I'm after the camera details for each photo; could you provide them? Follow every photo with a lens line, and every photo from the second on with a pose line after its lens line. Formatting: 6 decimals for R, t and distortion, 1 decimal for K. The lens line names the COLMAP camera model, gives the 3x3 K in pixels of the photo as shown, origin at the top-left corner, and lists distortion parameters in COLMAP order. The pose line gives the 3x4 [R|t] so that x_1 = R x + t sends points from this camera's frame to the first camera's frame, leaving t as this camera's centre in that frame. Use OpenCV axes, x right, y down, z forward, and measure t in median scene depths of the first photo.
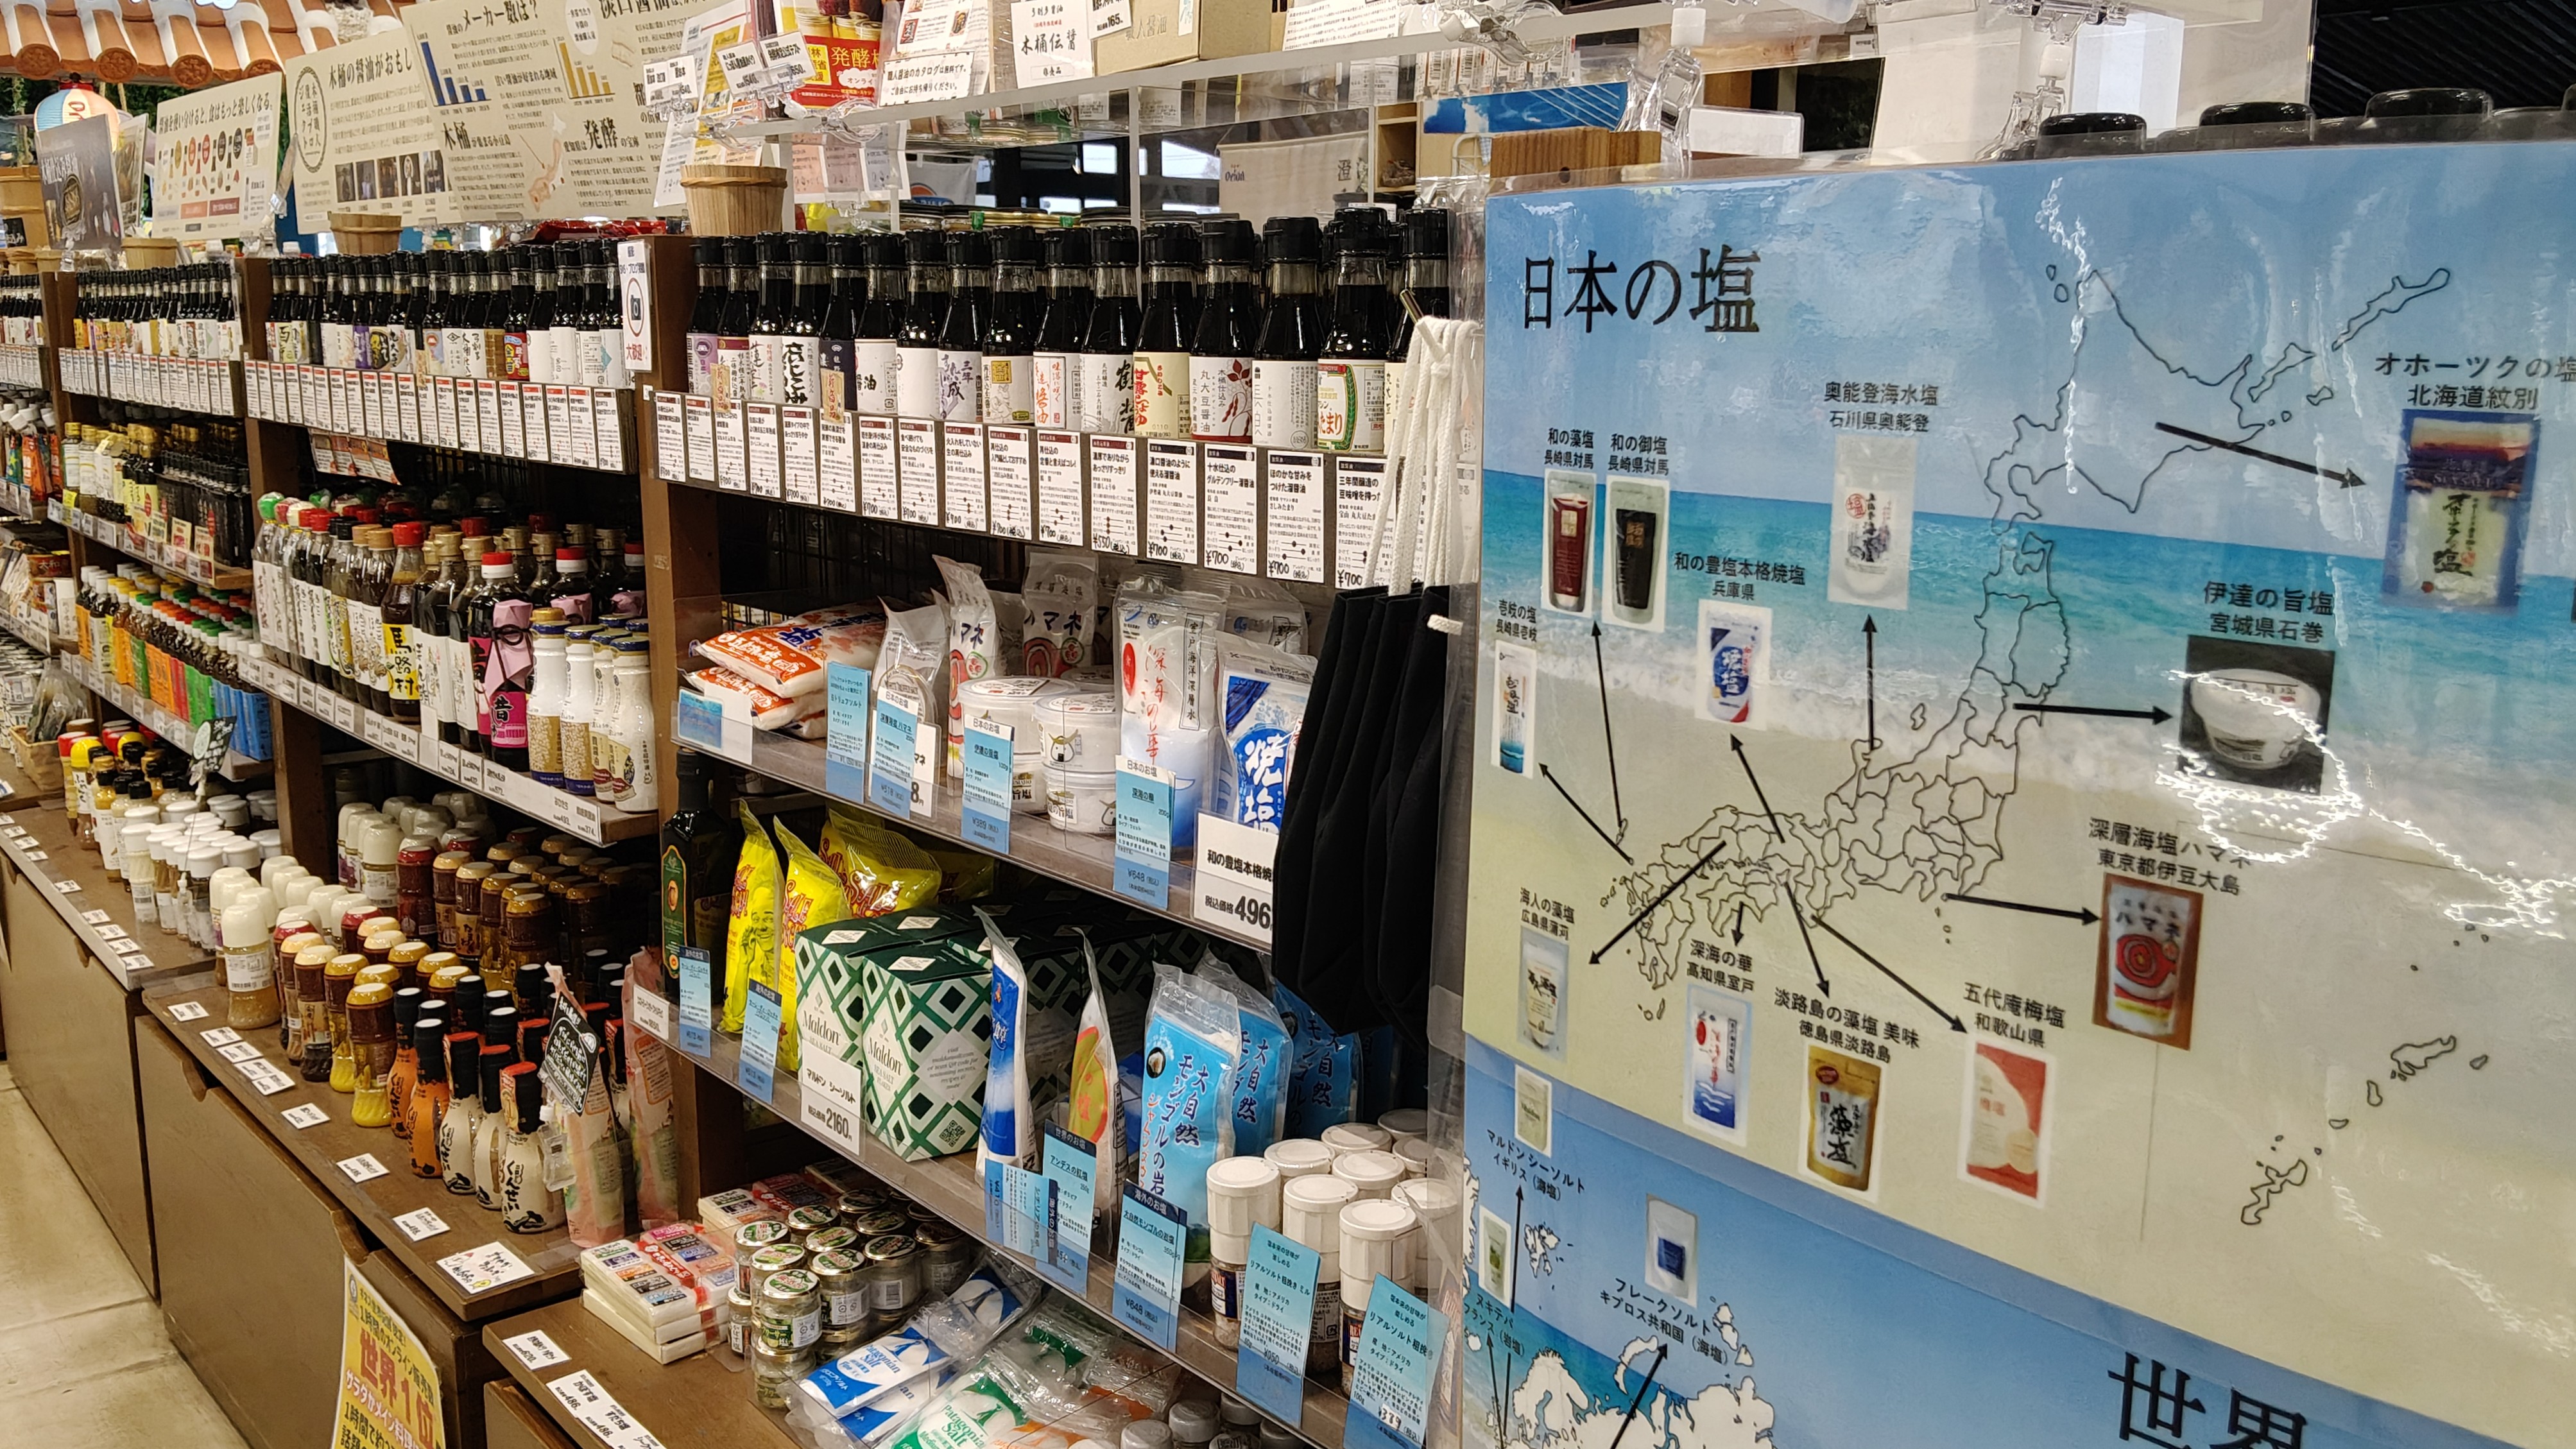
lens RADIAL K [[2099.2, 0, 1288.0], [0, 2099.2, 724.5], [0, 0, 1]] dist [-0.009737, -0.006947]
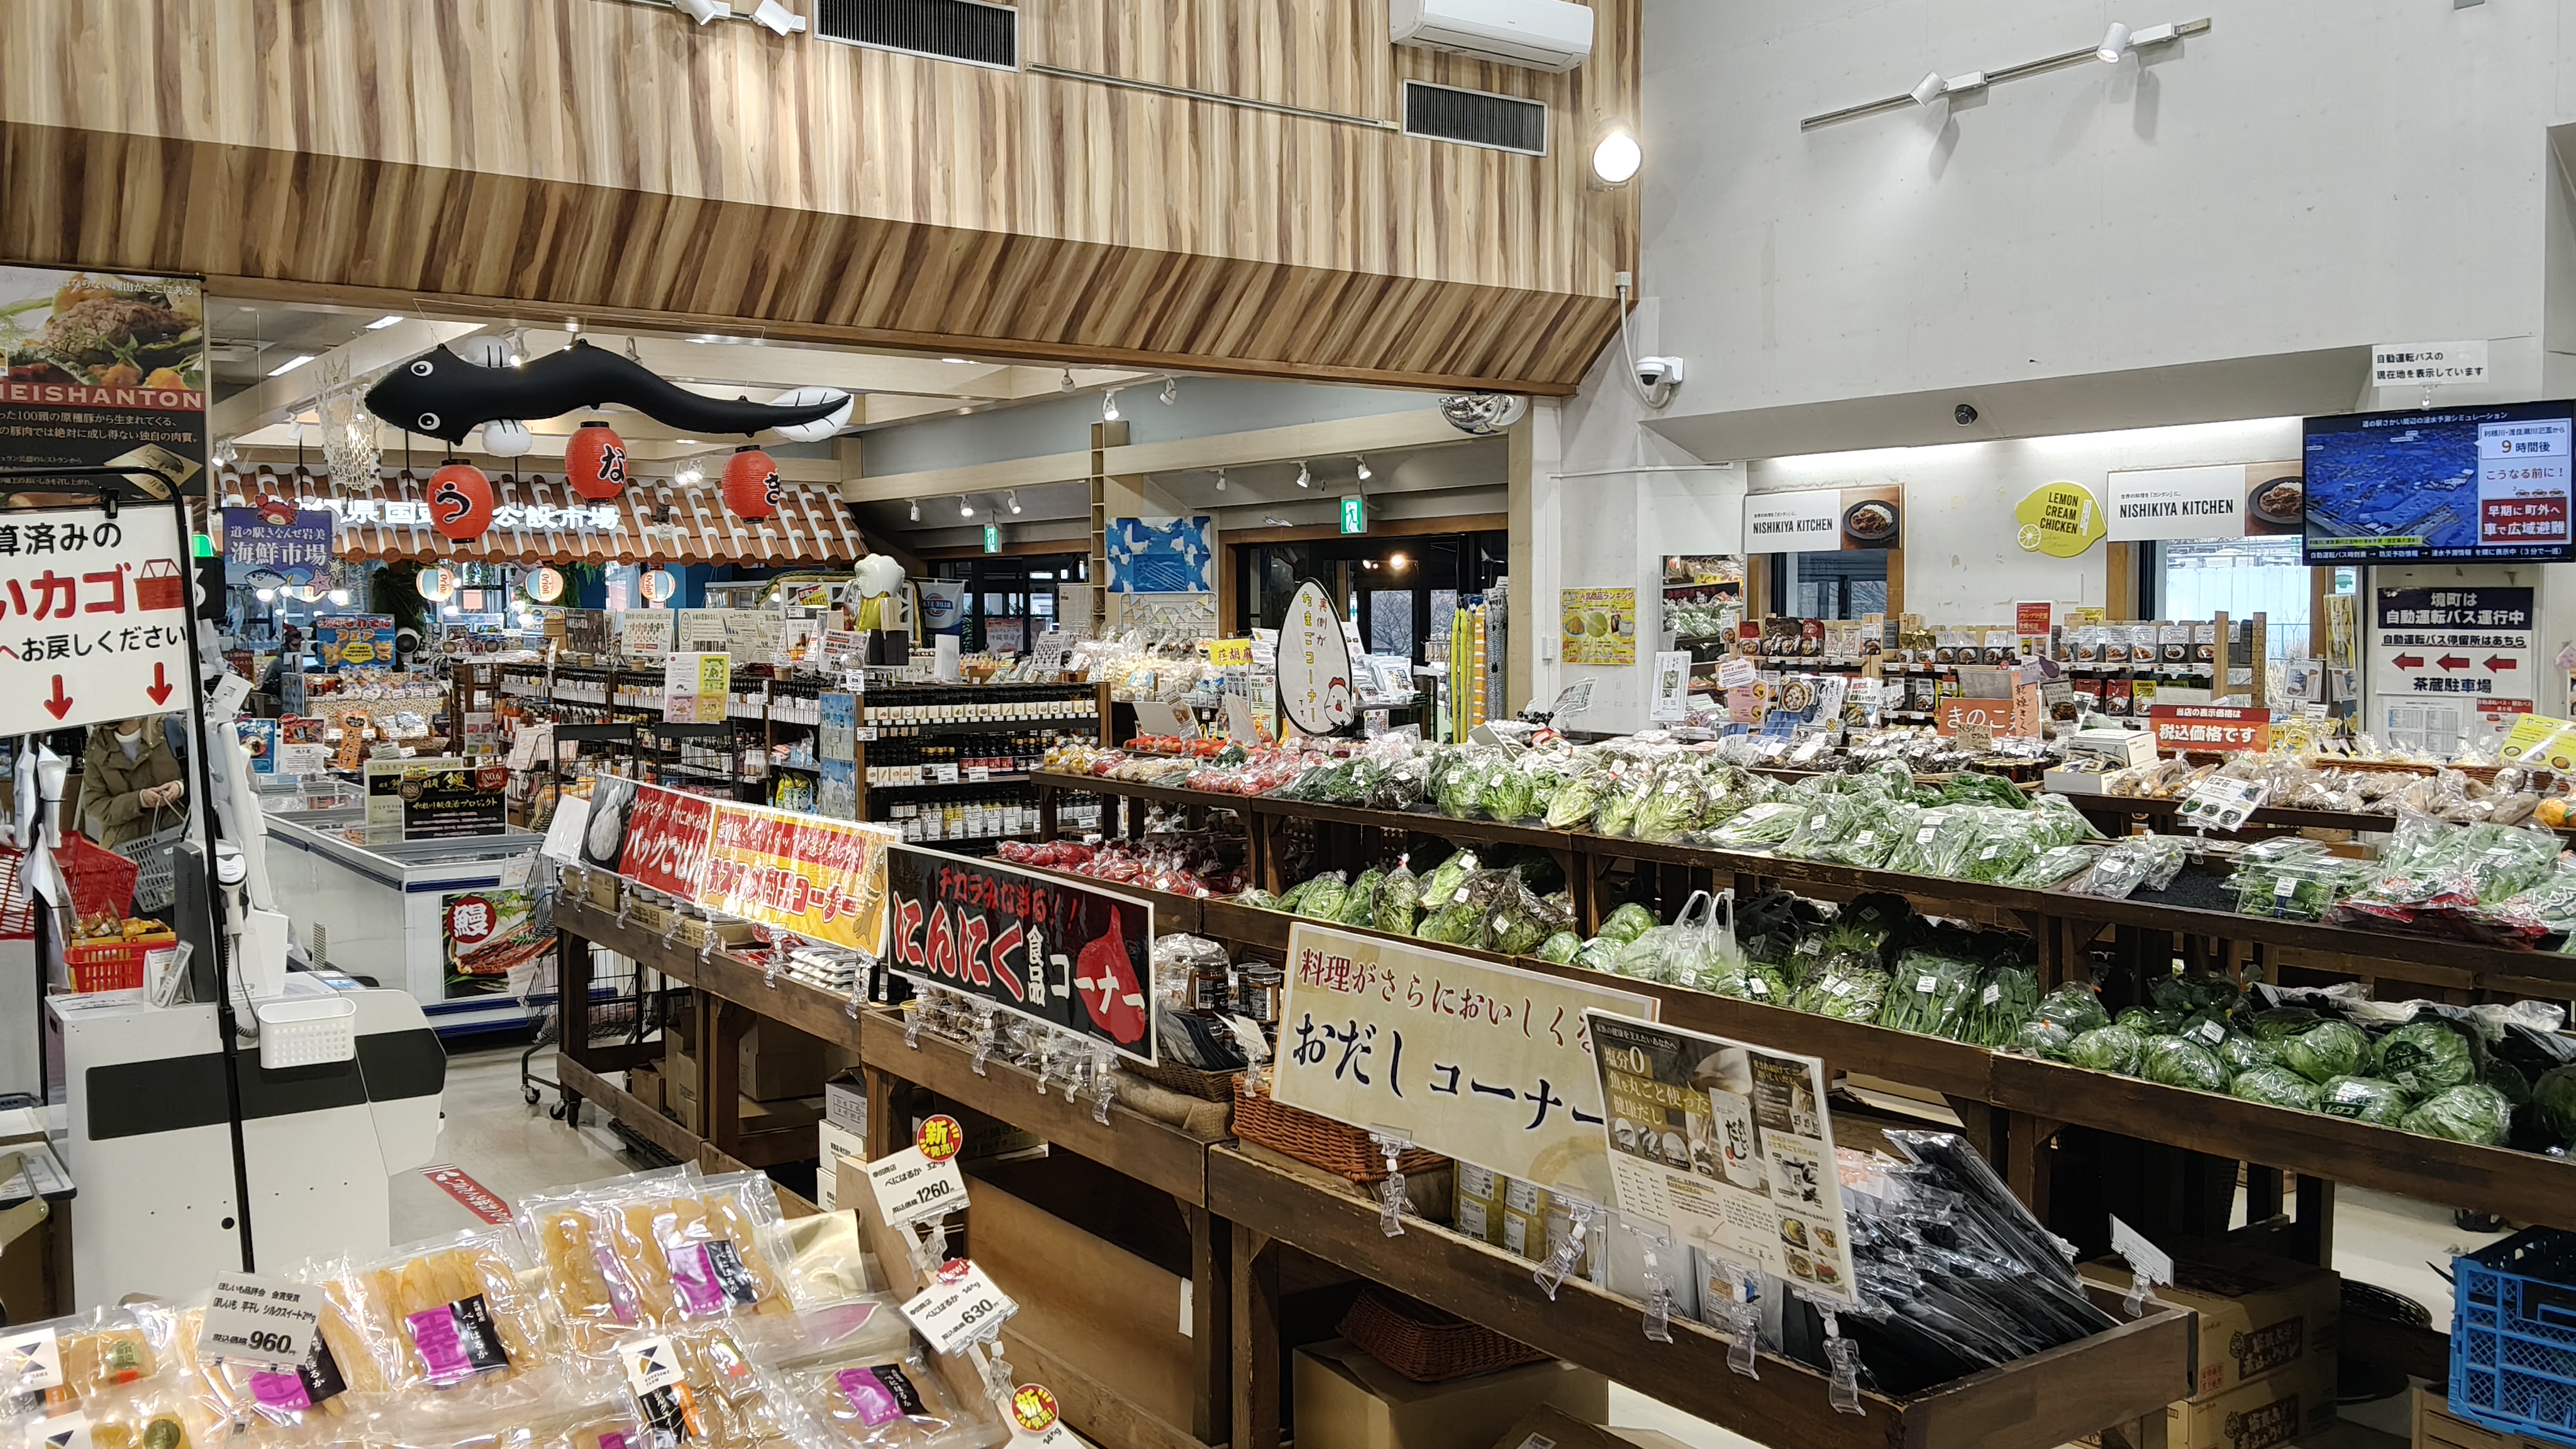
lens RADIAL K [[2099.3, 0, 1288.0], [0, 2099.3, 724.5], [0, 0, 1]] dist [-0.009737, -0.006947]
pose [[0.996635, -0.004610, -0.081841, 1.533616], [-0.007178, 0.989675, -0.143153, 0.683995], [0.081656, 0.143259, 0.986311, -4.394181]]
